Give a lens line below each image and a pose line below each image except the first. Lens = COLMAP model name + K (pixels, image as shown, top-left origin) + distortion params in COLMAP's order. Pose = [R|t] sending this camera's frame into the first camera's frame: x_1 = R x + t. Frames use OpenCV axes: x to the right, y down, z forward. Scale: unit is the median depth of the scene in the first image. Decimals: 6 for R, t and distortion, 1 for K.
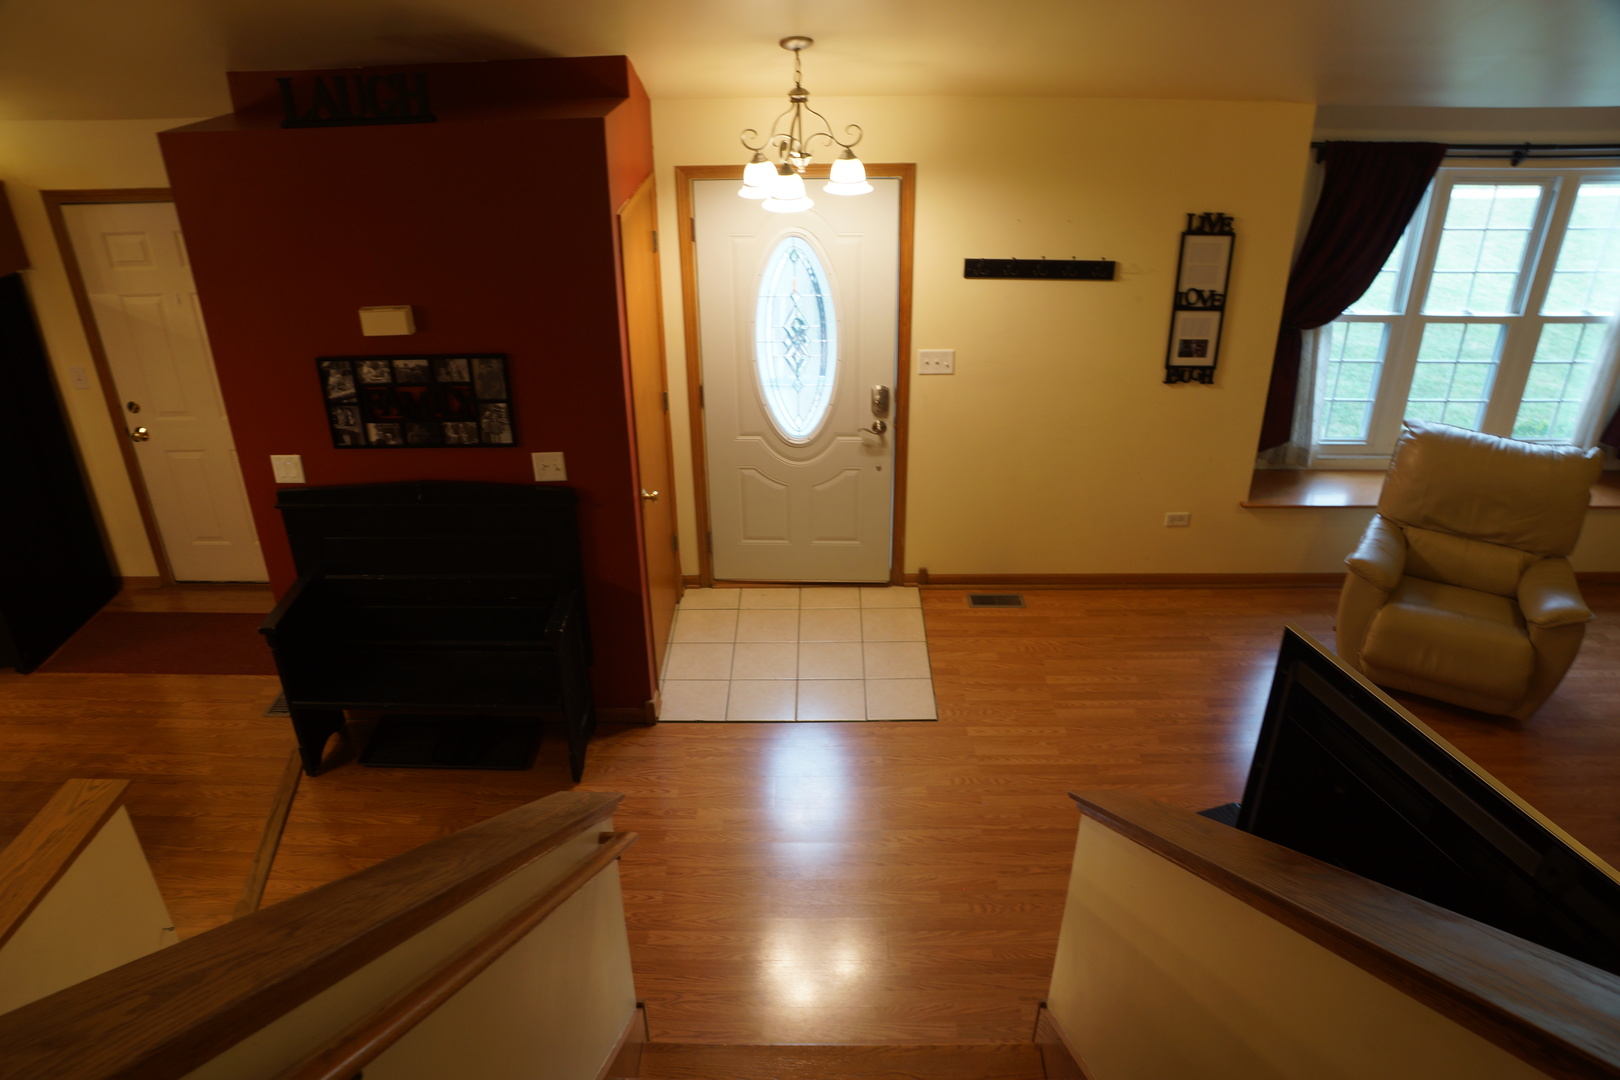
lens RADIAL K [[1129.5, 0, 803.1], [0, 1129.5, 549.0], [0, 0, 1]] dist [-0.168836, 0.122965]
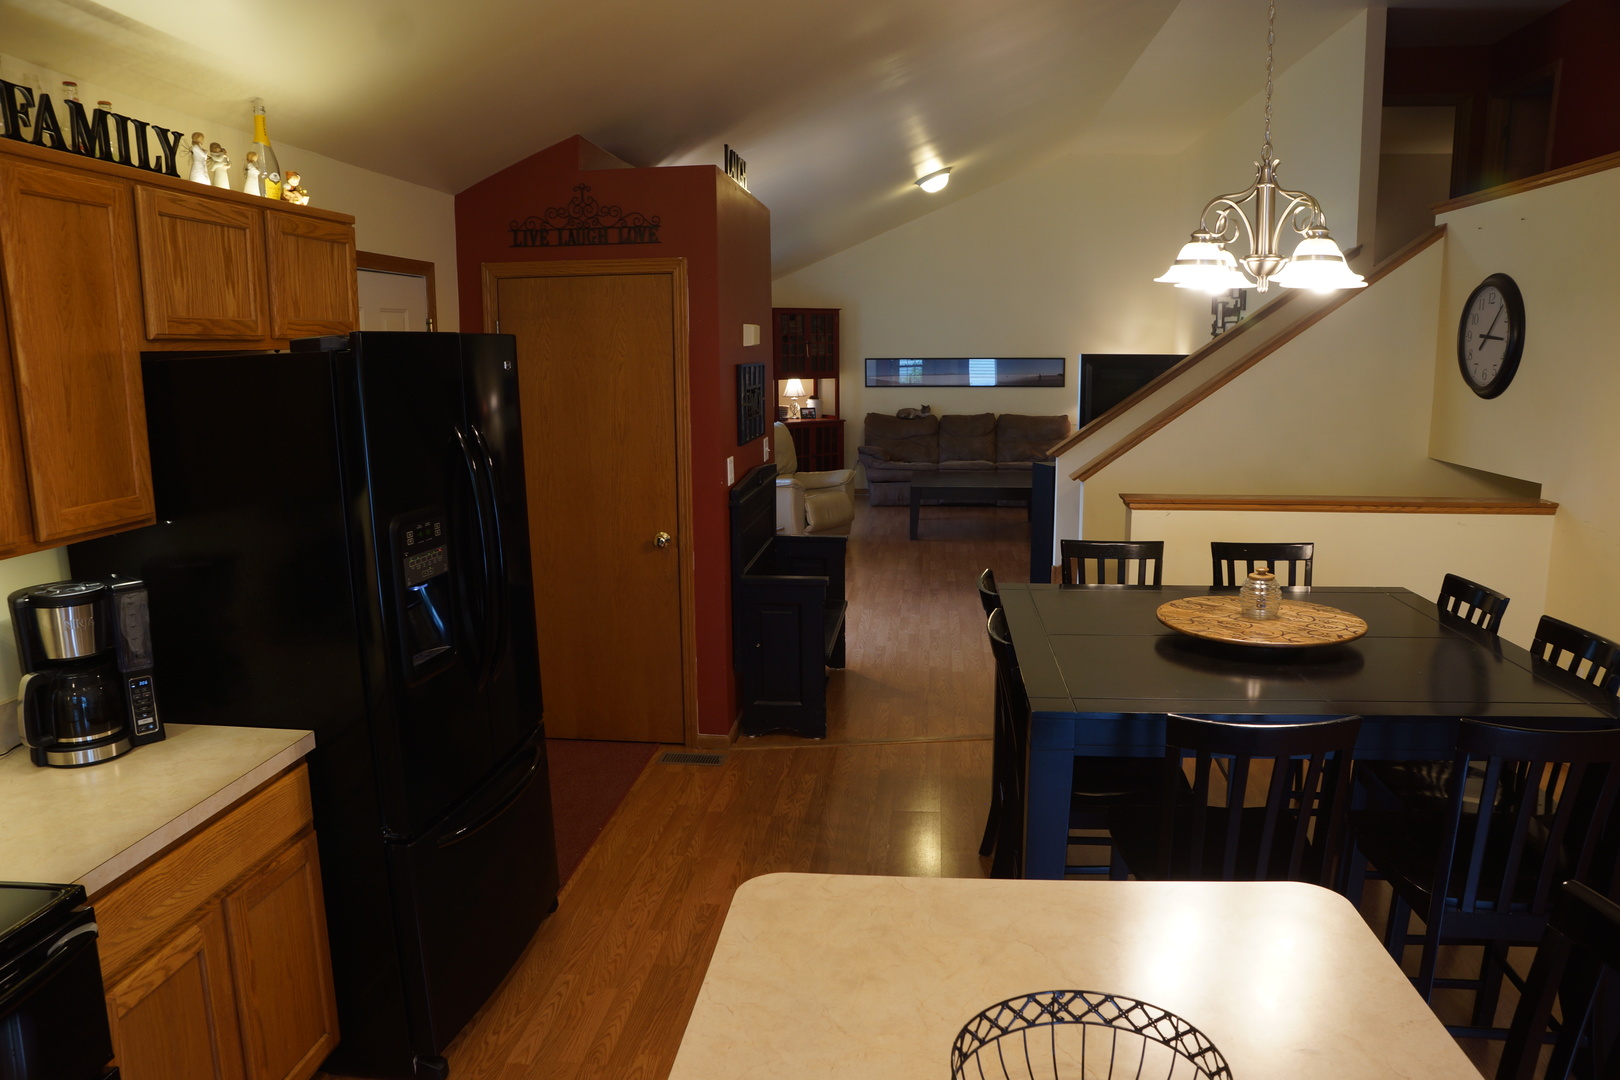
lens RADIAL K [[1132.4, 0, 800.7], [0, 1132.4, 549.3], [0, 0, 1]] dist [-0.165460, 0.123225]
pose [[0.099081, -0.167349, 0.980906, -1.400784], [0.482083, 0.870422, 0.099804, -0.073433], [-0.870505, 0.462990, 0.166918, 0.684439]]
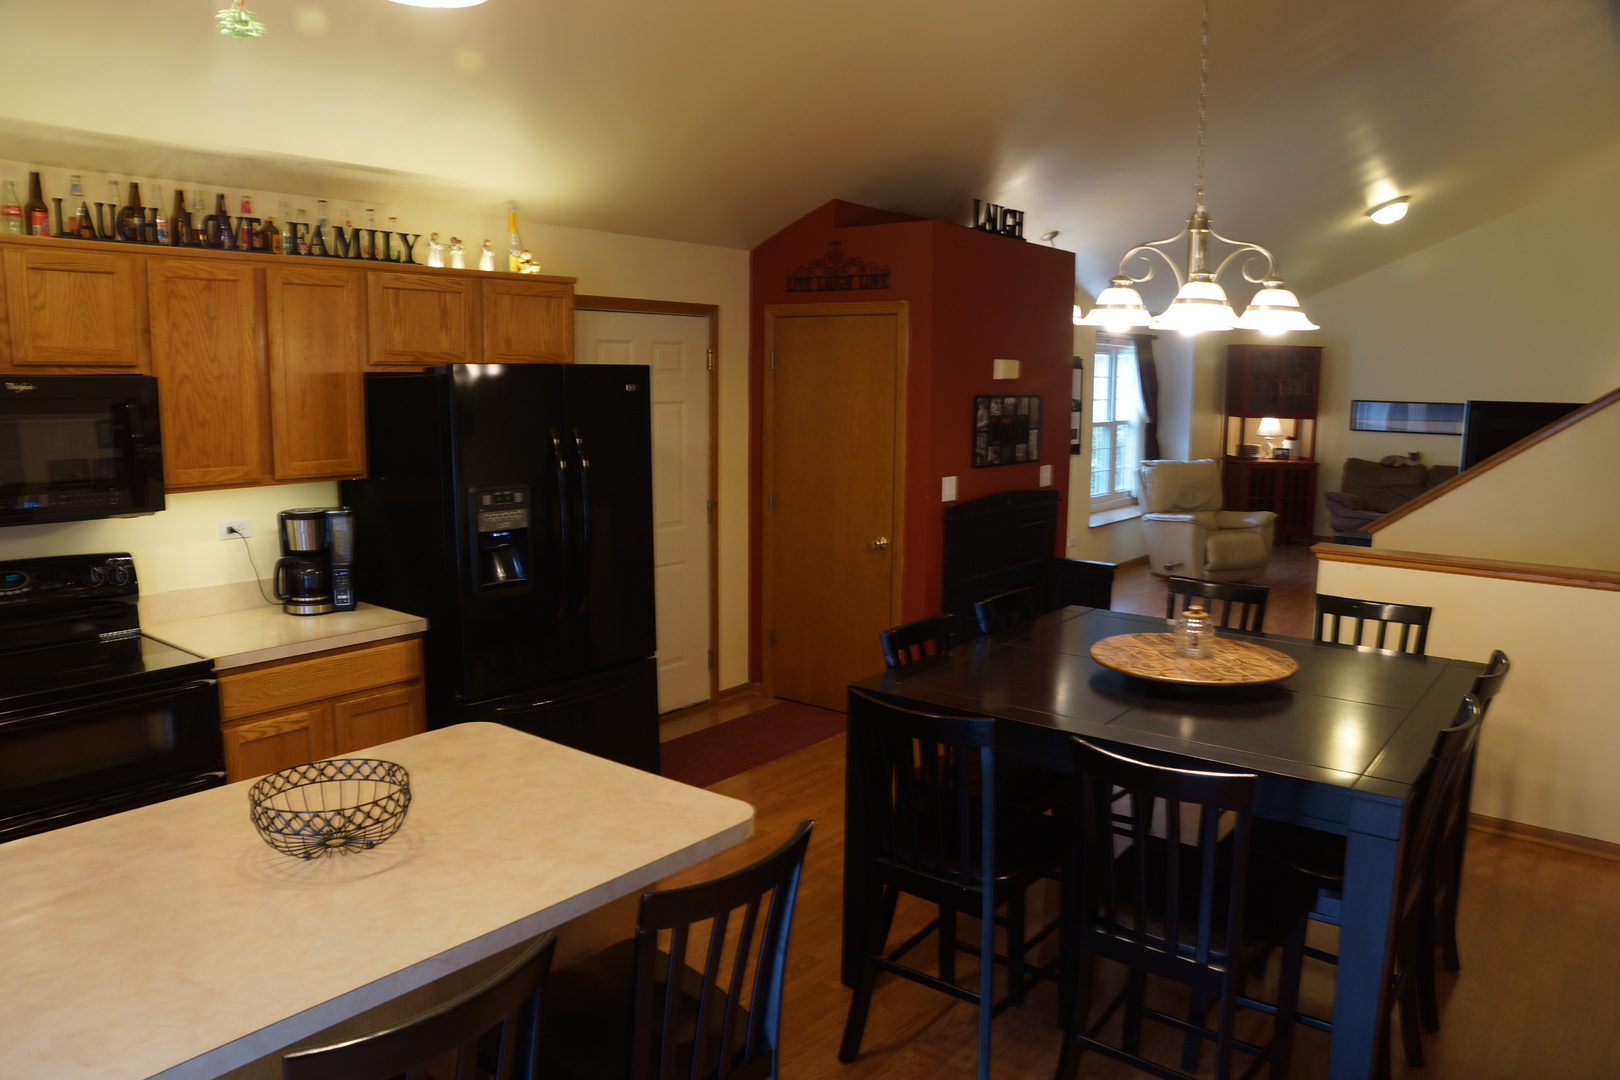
lens RADIAL K [[1132.4, 0, 800.7], [0, 1132.4, 549.3], [0, 0, 1]] dist [-0.165460, 0.123225]
pose [[0.610962, -0.105692, 0.784573, -1.394113], [0.362788, 0.918239, -0.158812, 0.116964], [-0.703641, 0.381662, 0.599353, 0.324957]]
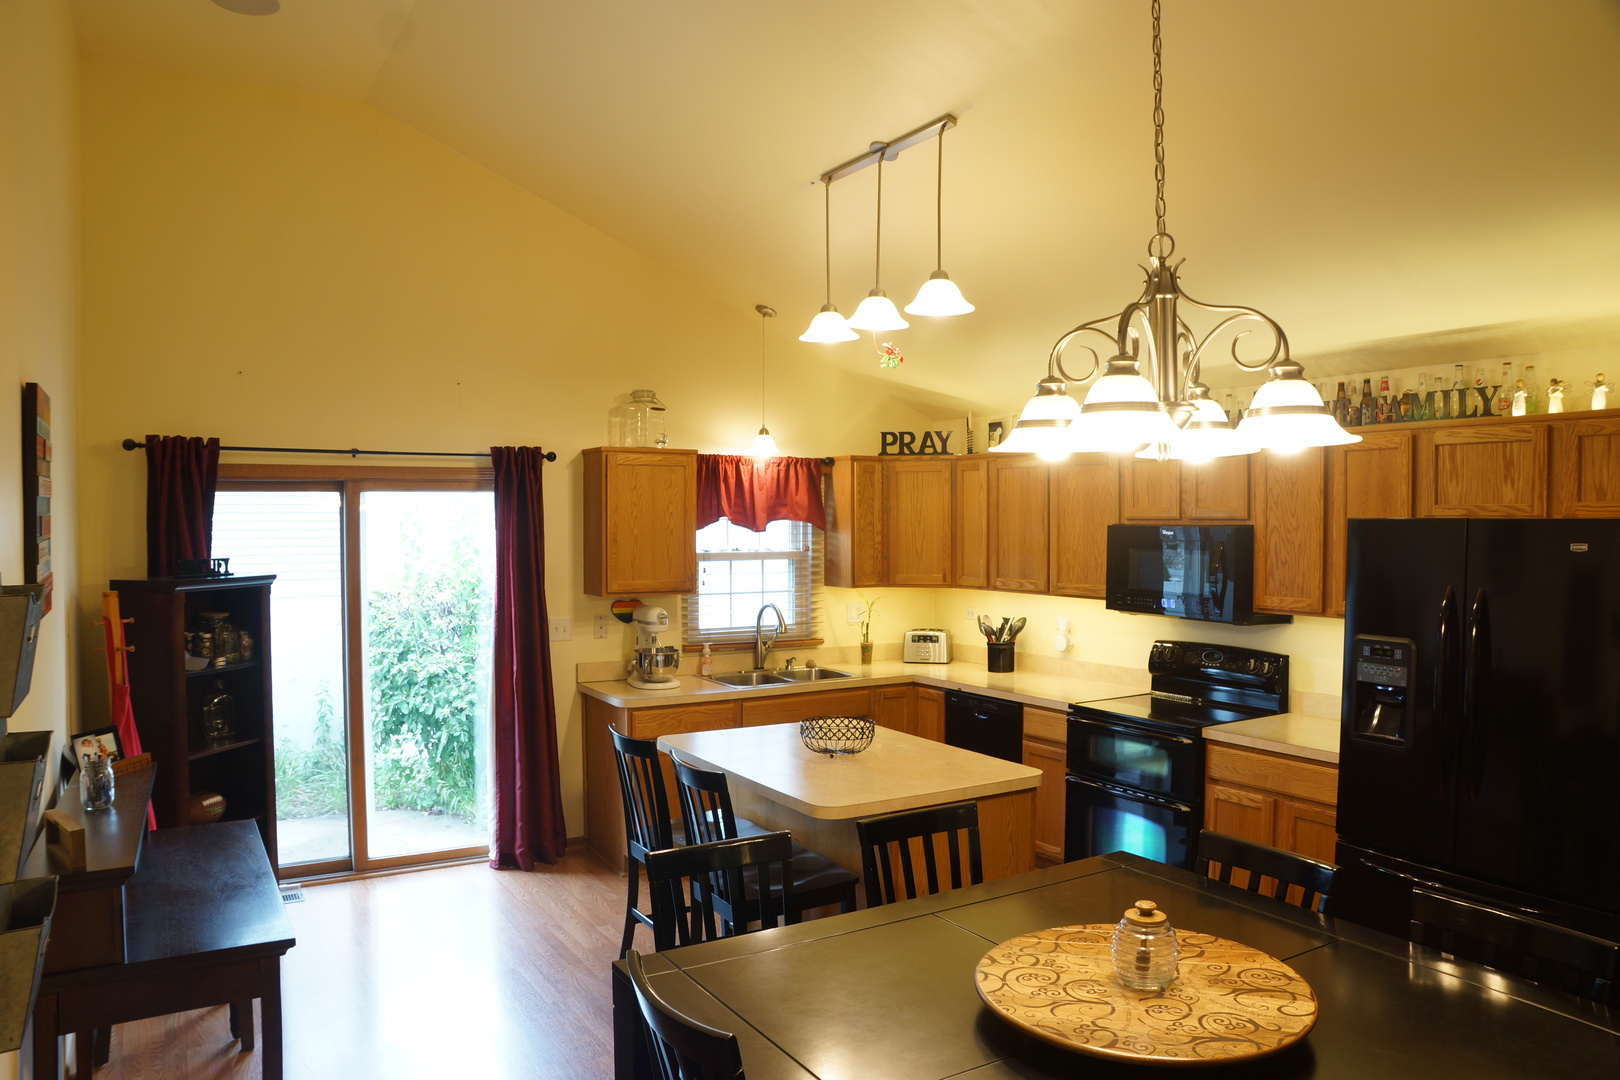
lens RADIAL K [[1129.5, 0, 803.1], [0, 1129.5, 549.0], [0, 0, 1]] dist [-0.168836, 0.122965]
pose [[0.529643, 0.031330, -0.847642, -0.488444], [-0.406554, 0.886428, -0.221269, 0.152459], [0.744441, 0.461805, 0.482228, 0.227903]]
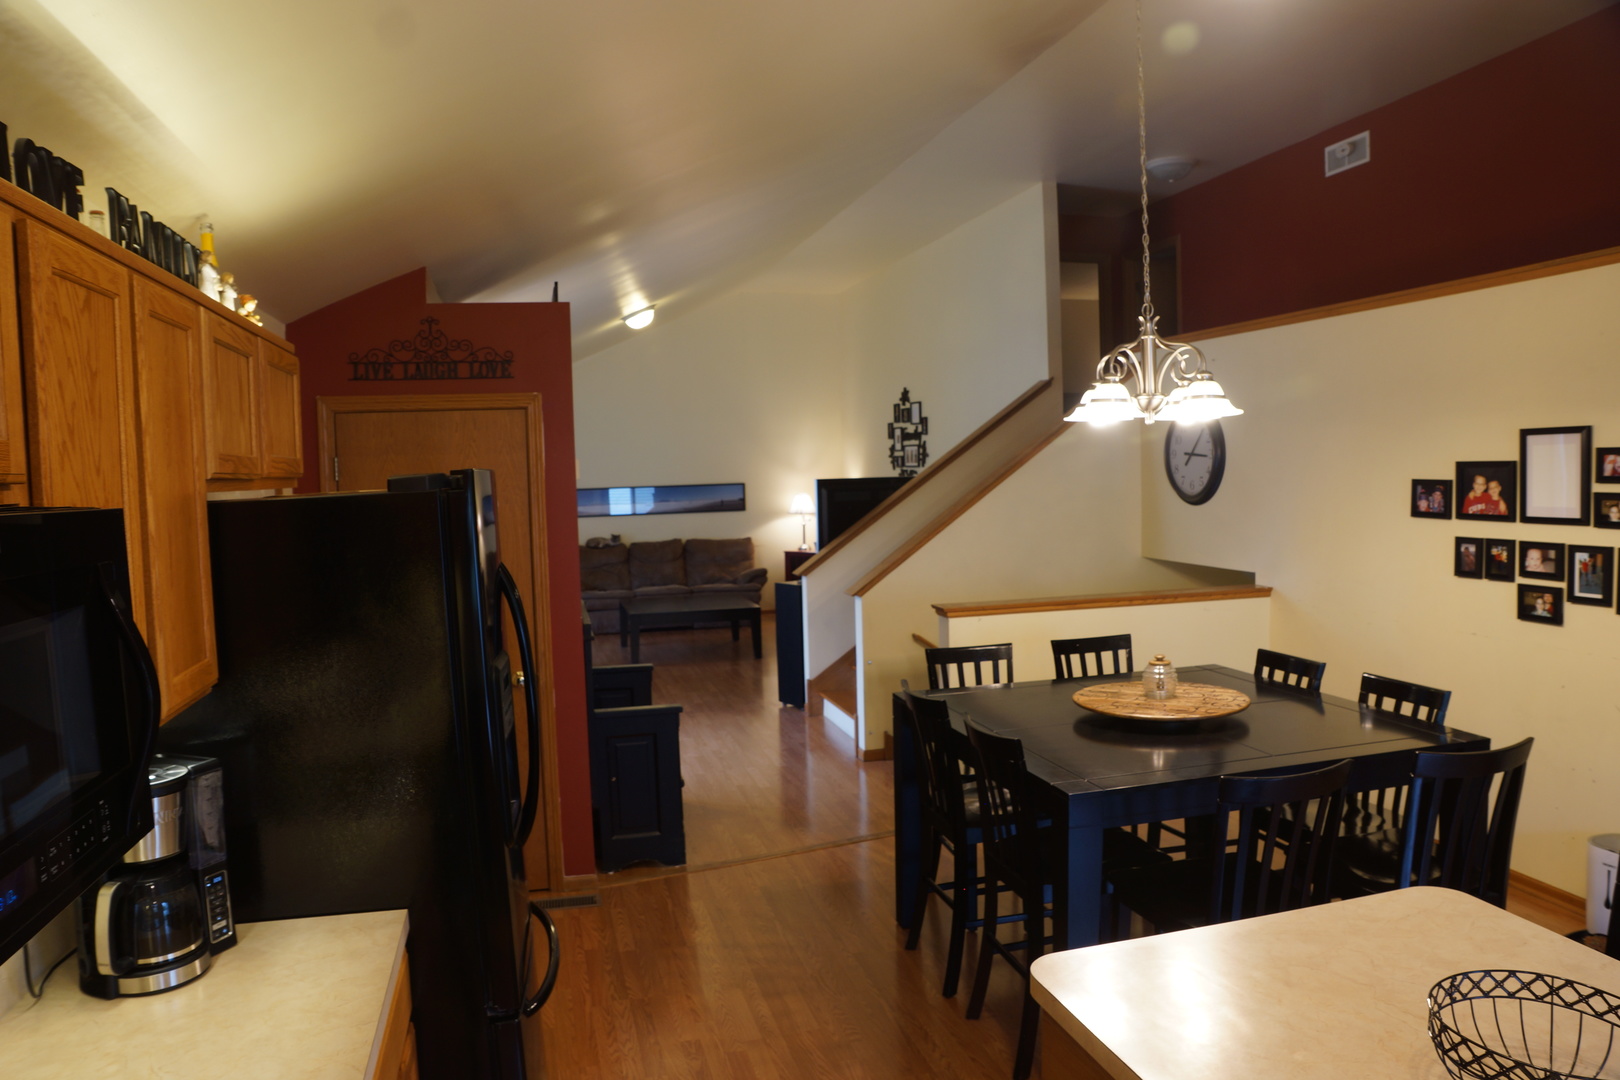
lens RADIAL K [[1122.8, 0, 804.6], [0, 1122.8, 547.6], [0, 0, 1]] dist [-0.167804, 0.121981]
pose [[-0.260297, -0.052092, 0.964122, -1.407542], [0.486052, 0.855722, 0.177461, -0.185185], [-0.834265, 0.514806, -0.197422, 0.876143]]
